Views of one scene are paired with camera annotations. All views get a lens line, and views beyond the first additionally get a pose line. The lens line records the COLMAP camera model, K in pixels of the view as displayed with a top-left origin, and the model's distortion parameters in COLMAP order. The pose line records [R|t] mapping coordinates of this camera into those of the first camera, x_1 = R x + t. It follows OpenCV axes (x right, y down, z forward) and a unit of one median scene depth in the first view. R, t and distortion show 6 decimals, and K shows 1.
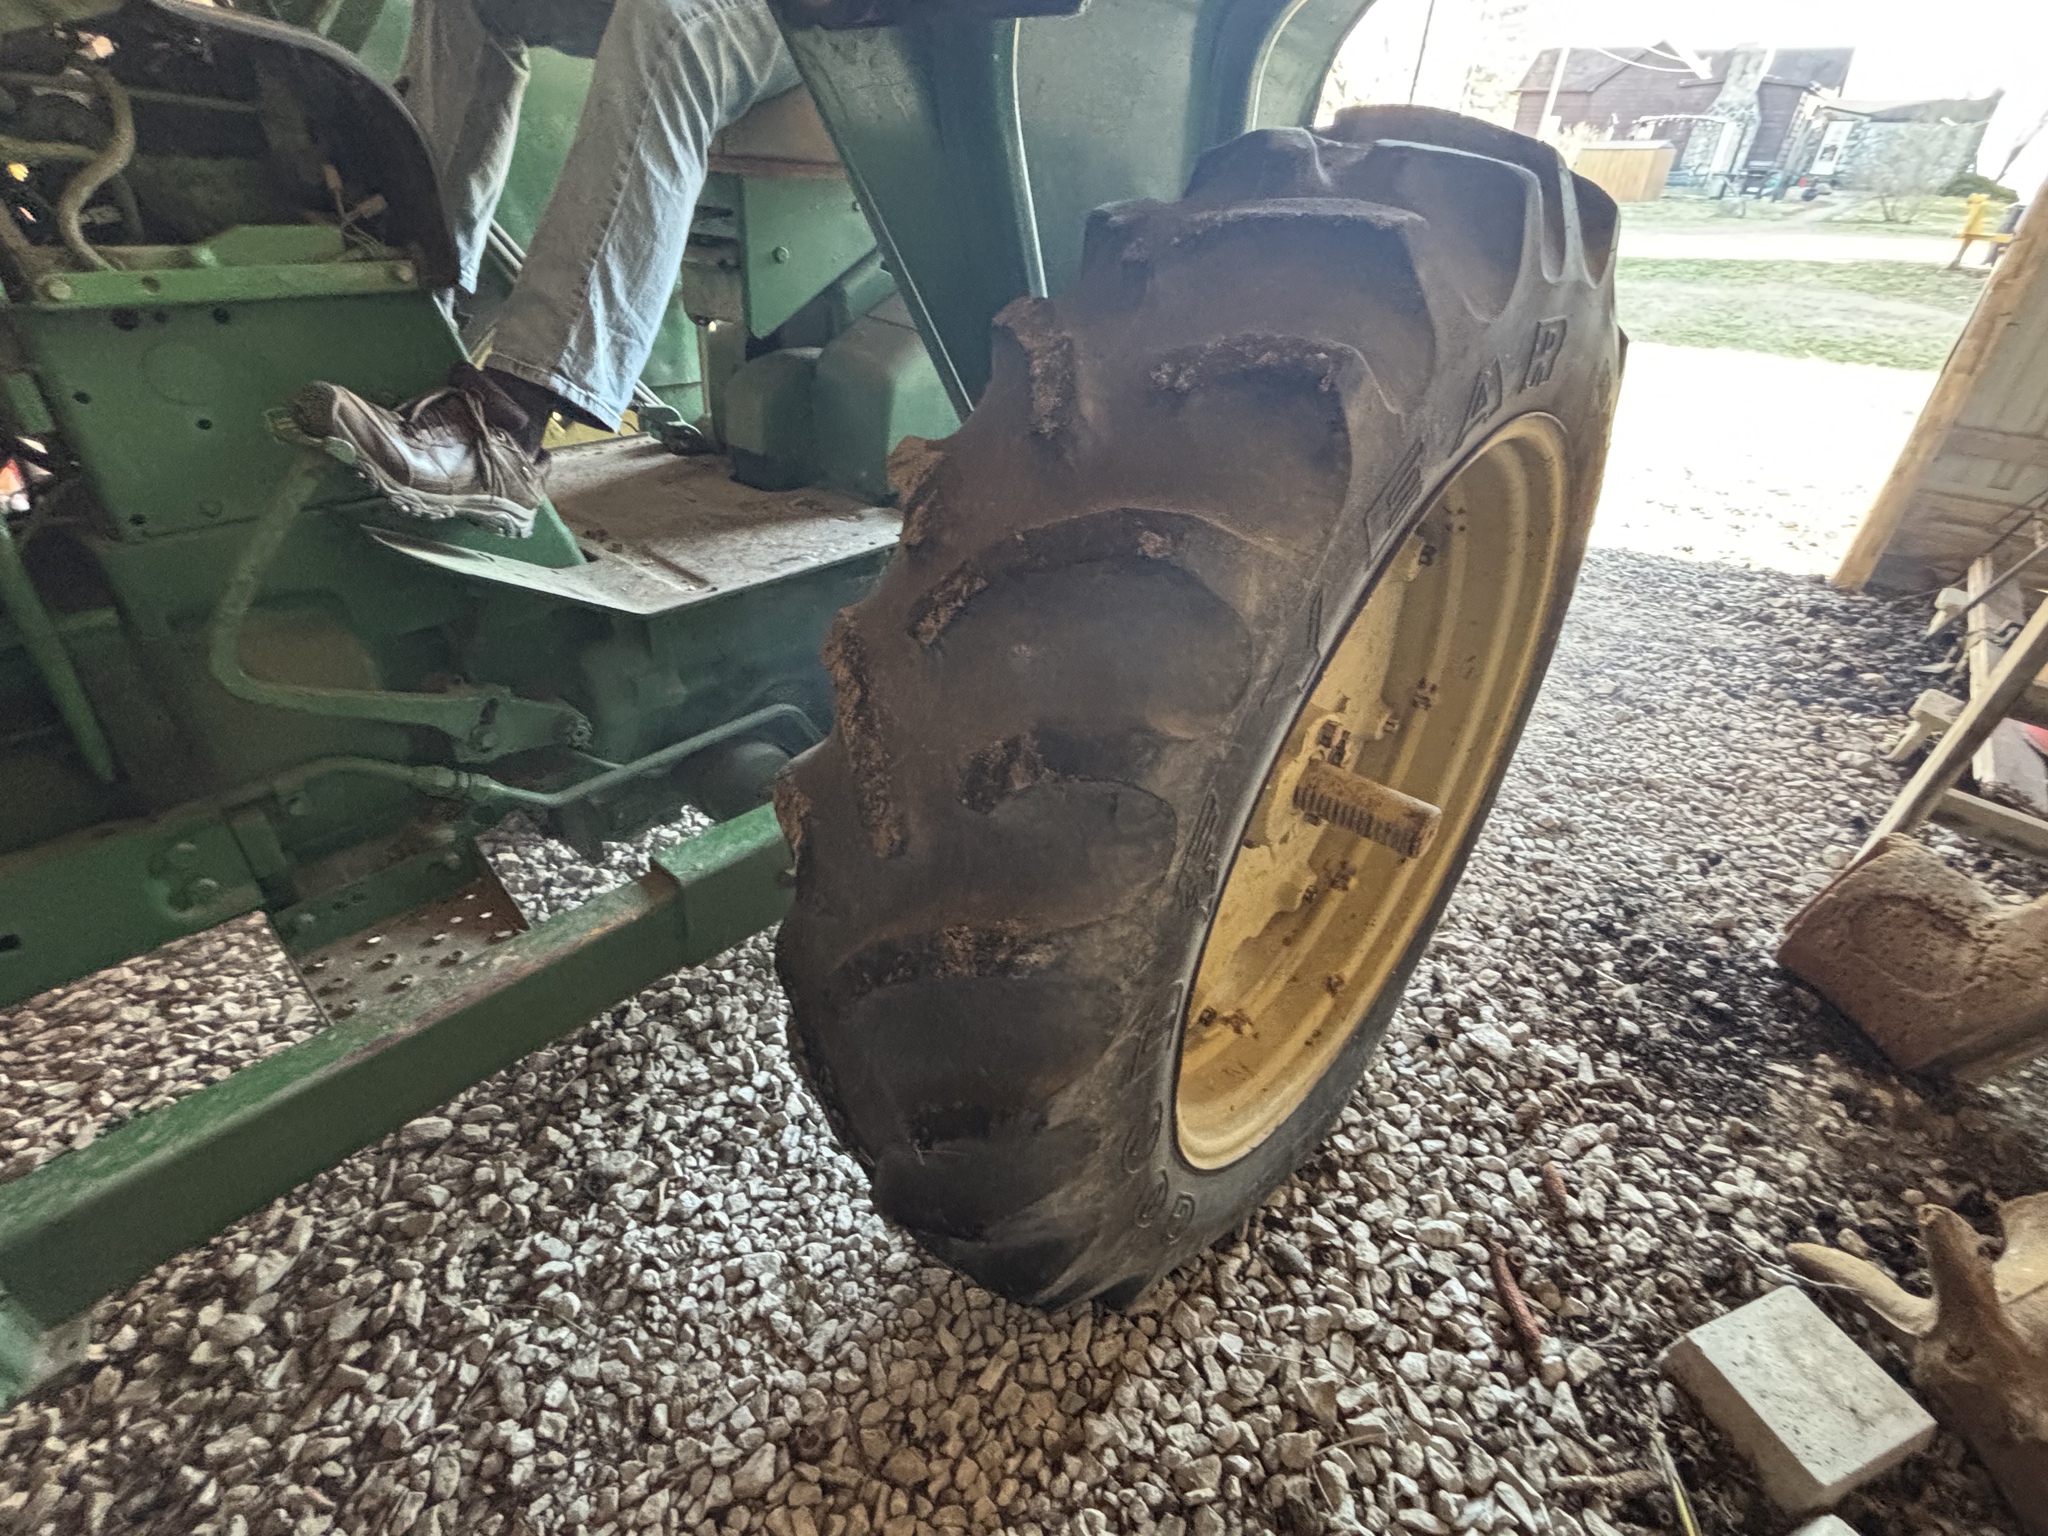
lens RADIAL K [[959.2, 0, 1027.3], [0, 959.2, 759.4], [0, 0, 1]] dist [-0.020425, 0.013832]
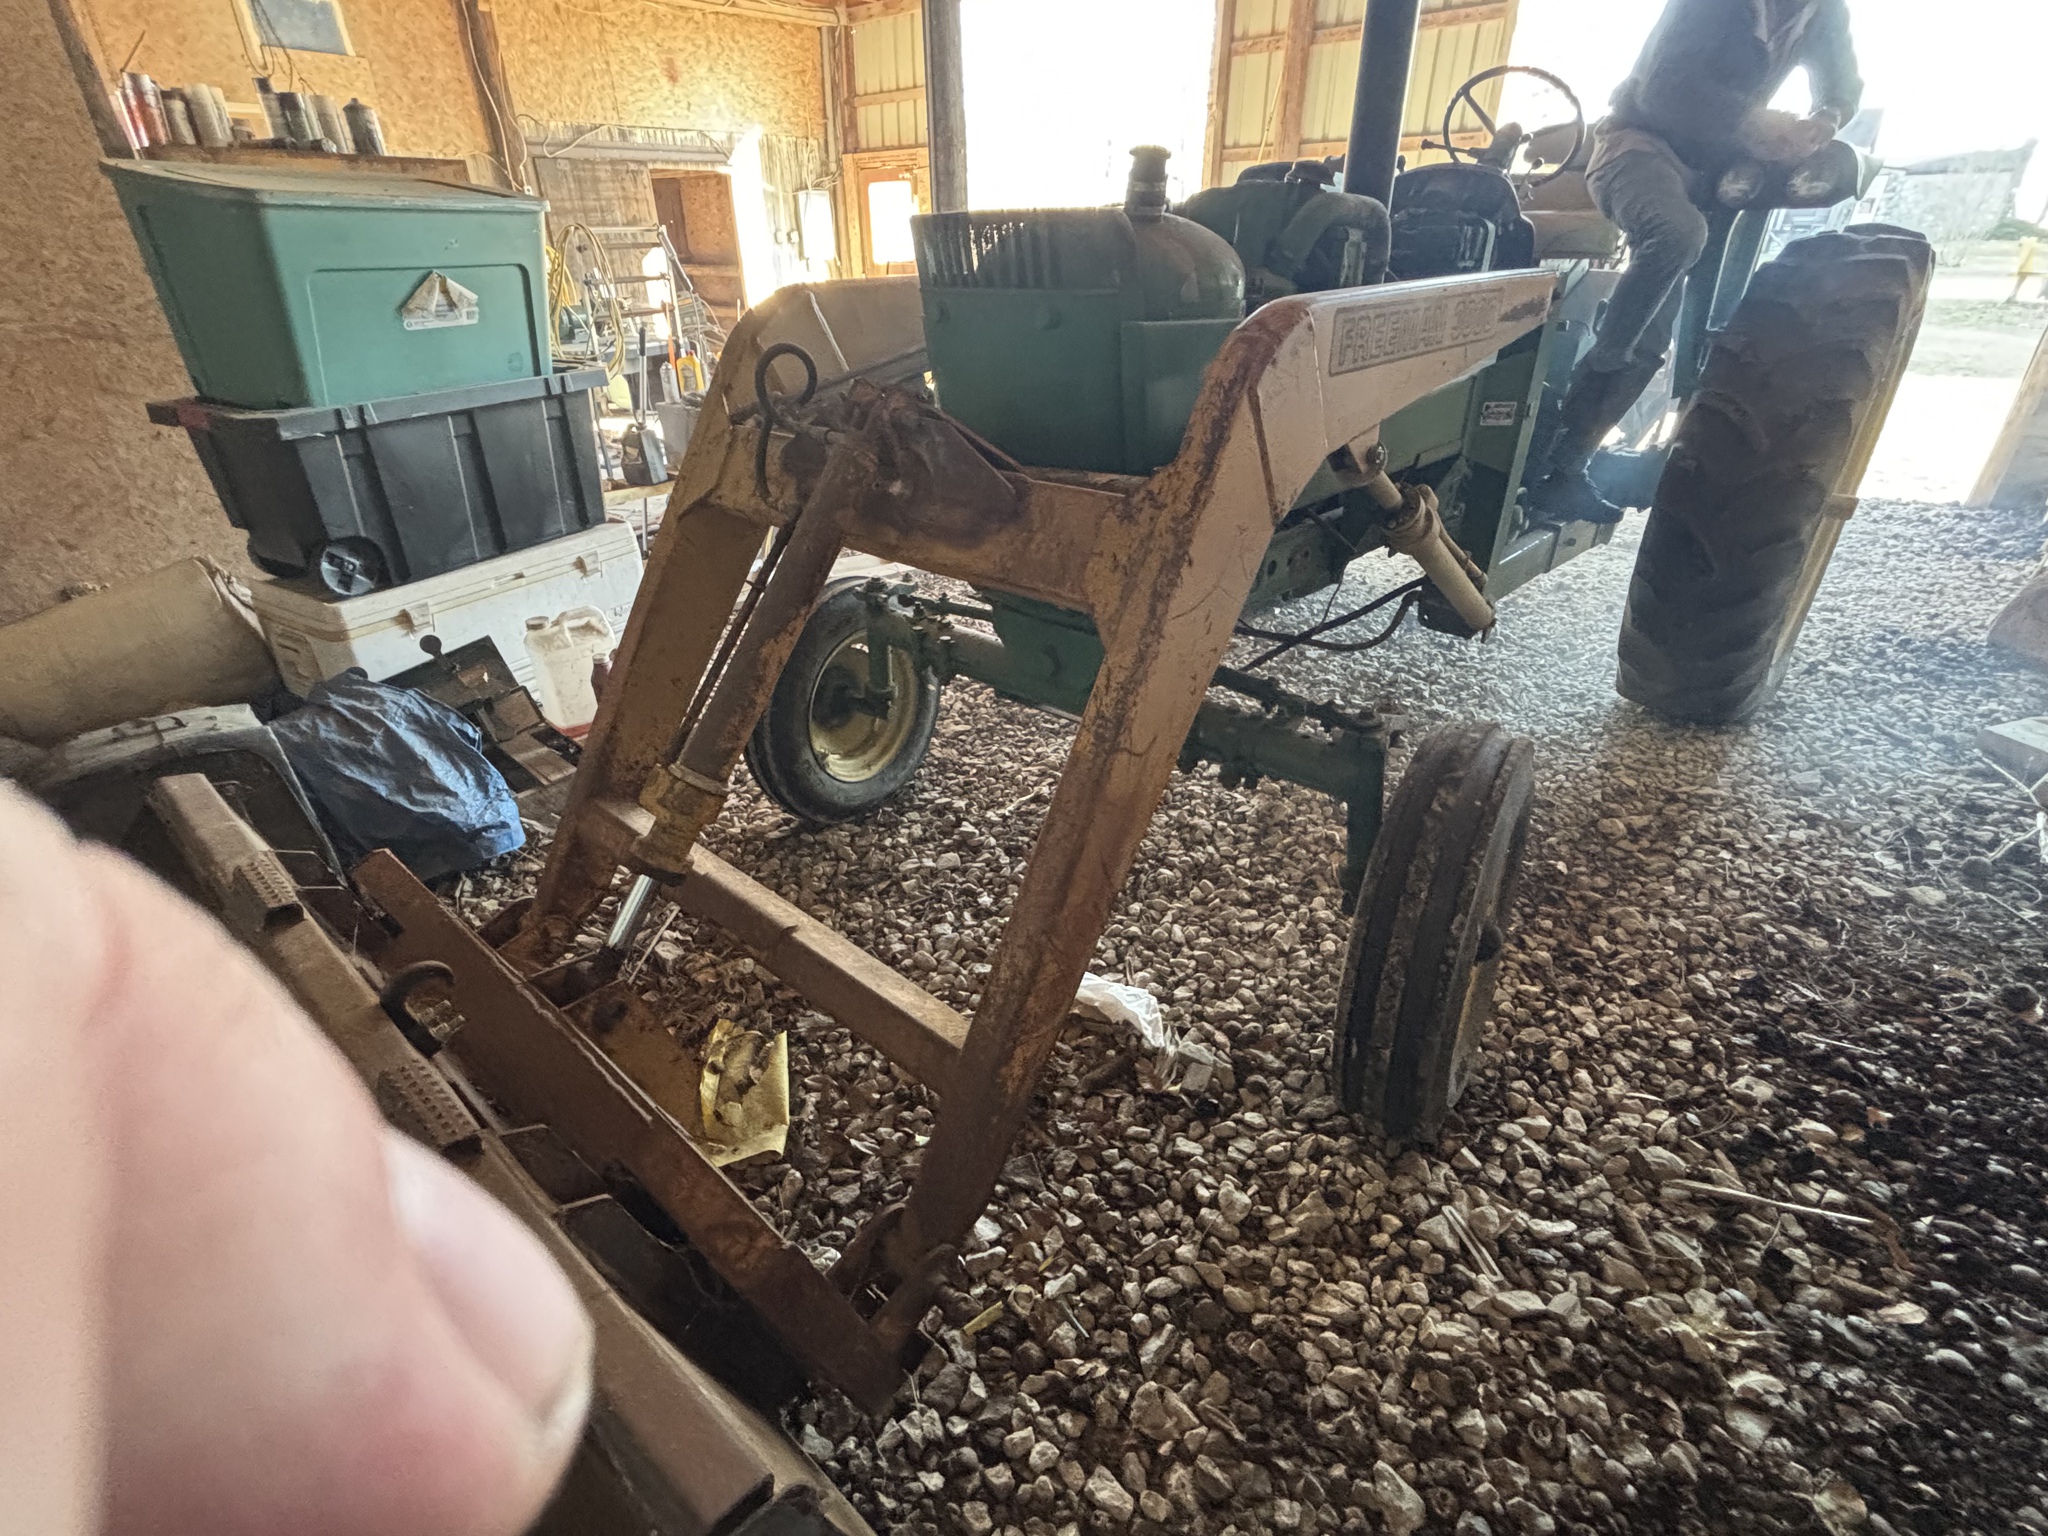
lens RADIAL K [[961.8, 0, 1016.6], [0, 961.8, 770.6], [0, 0, 1]] dist [-0.012049, 0.007057]
pose [[0.998606, -0.023109, -0.047445, -1.074057], [0.020038, 0.997735, -0.064208, 0.576130], [0.048821, 0.063168, 0.996808, -0.986350]]
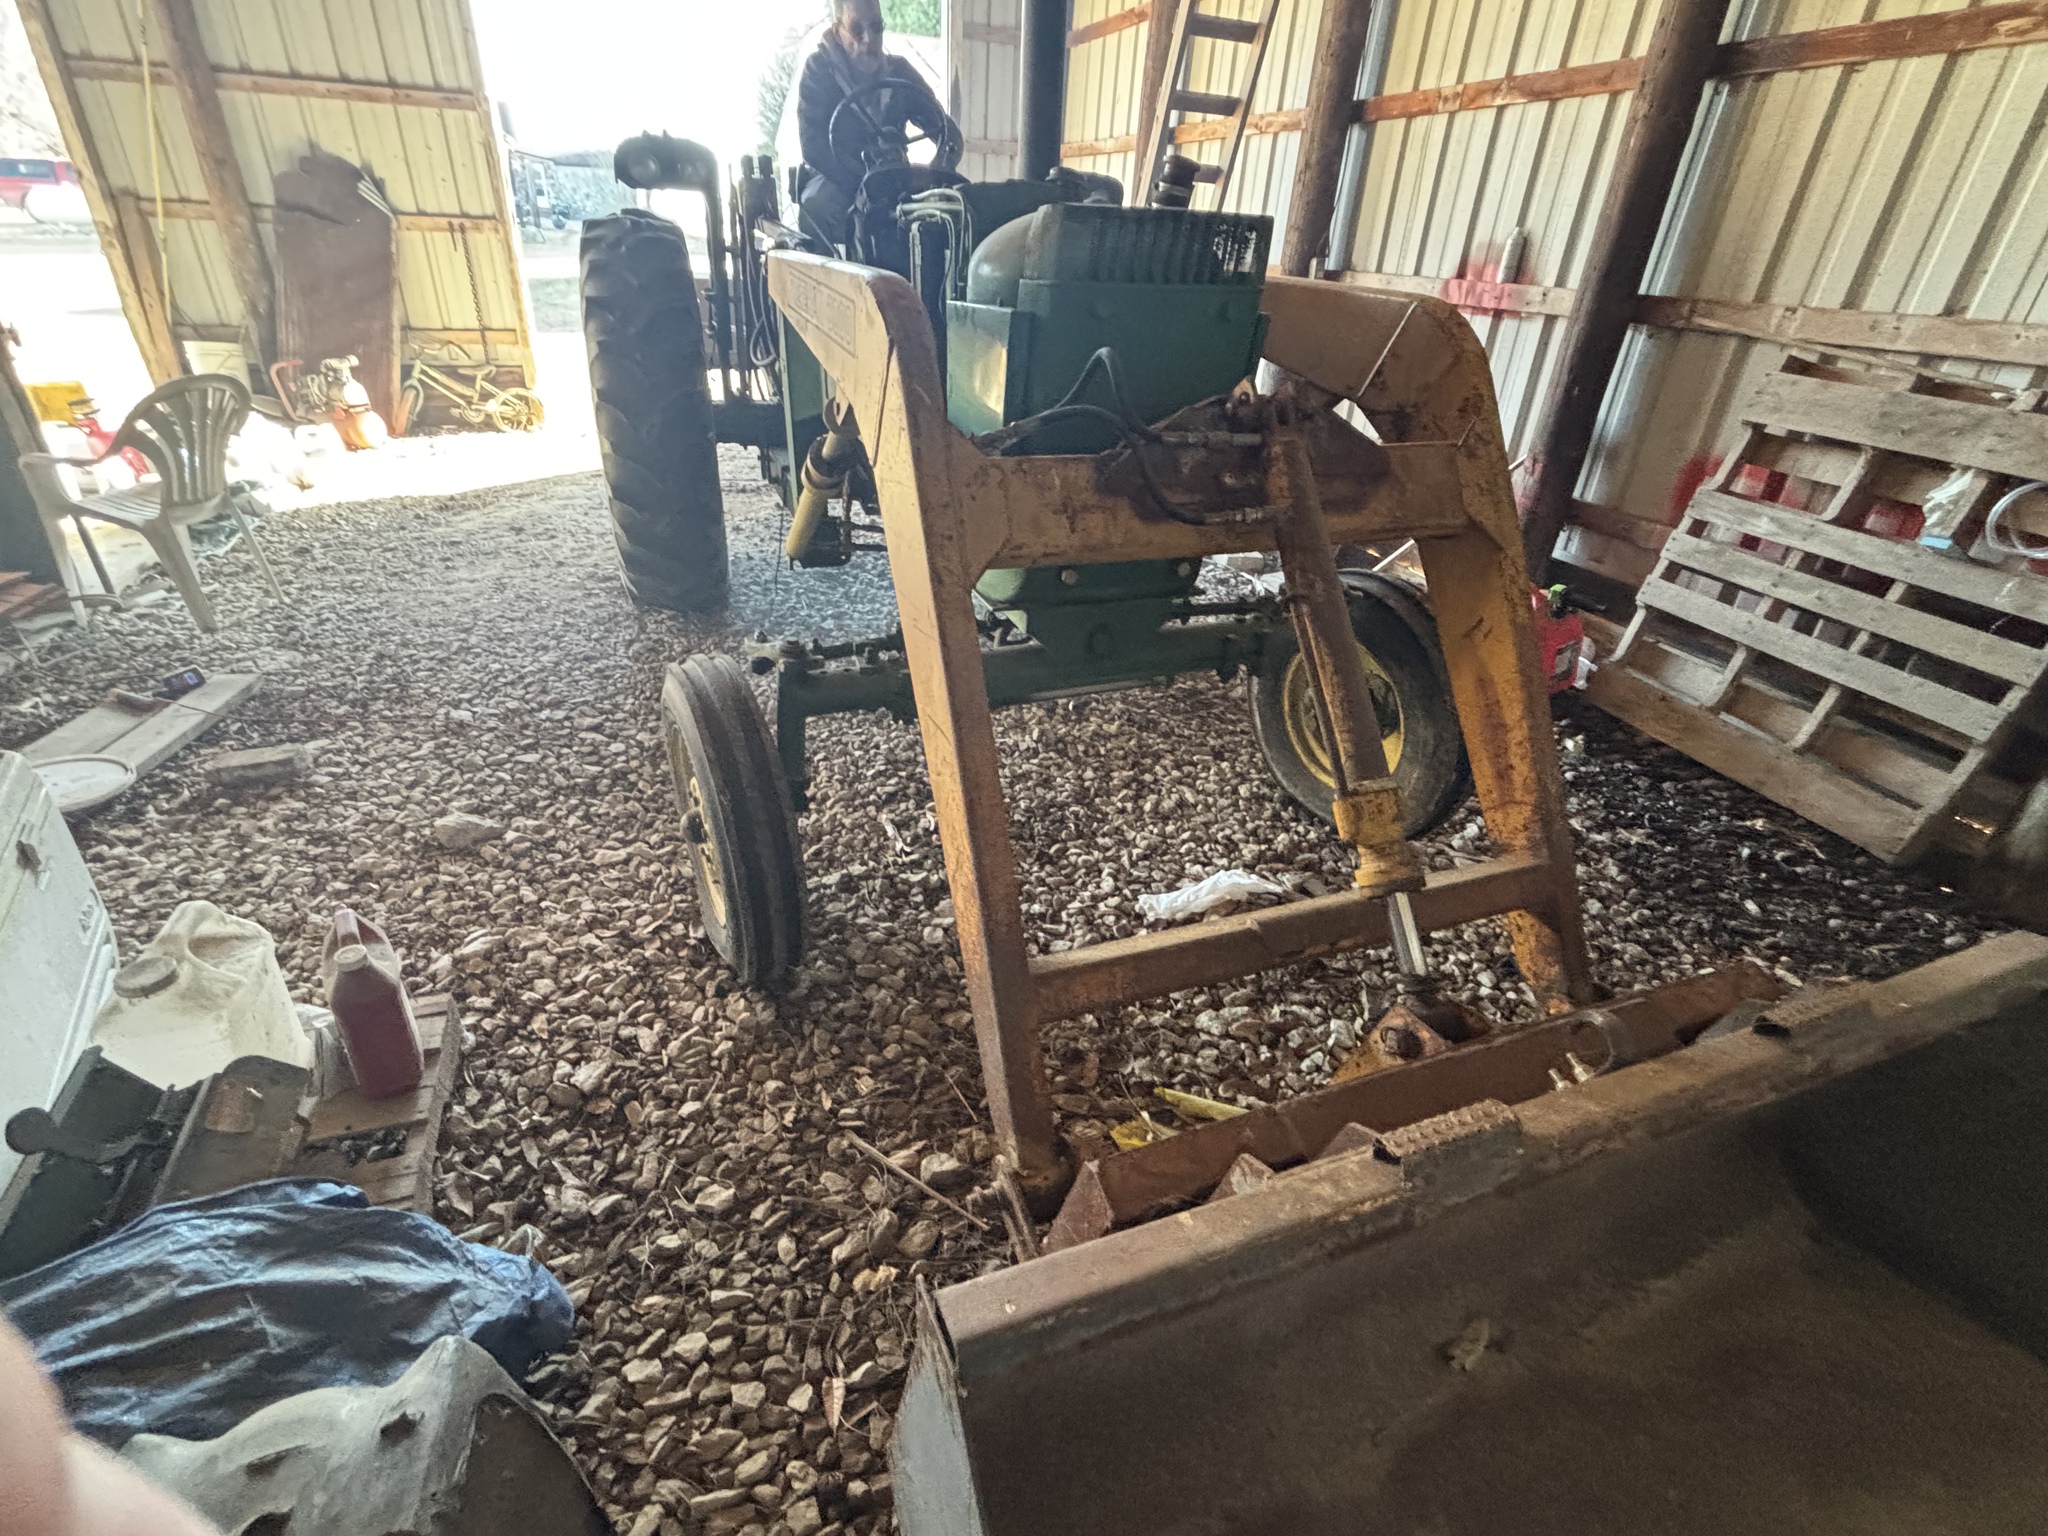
lens RADIAL K [[963.3, 0, 1017.8], [0, 963.3, 766.4], [0, 0, 1]] dist [-0.012929, 0.007946]
pose [[0.489105, -0.433829, 0.756683, -2.092790], [0.447350, 0.869510, 0.209357, 0.219658], [-0.748768, 0.236105, 0.619355, -0.492211]]
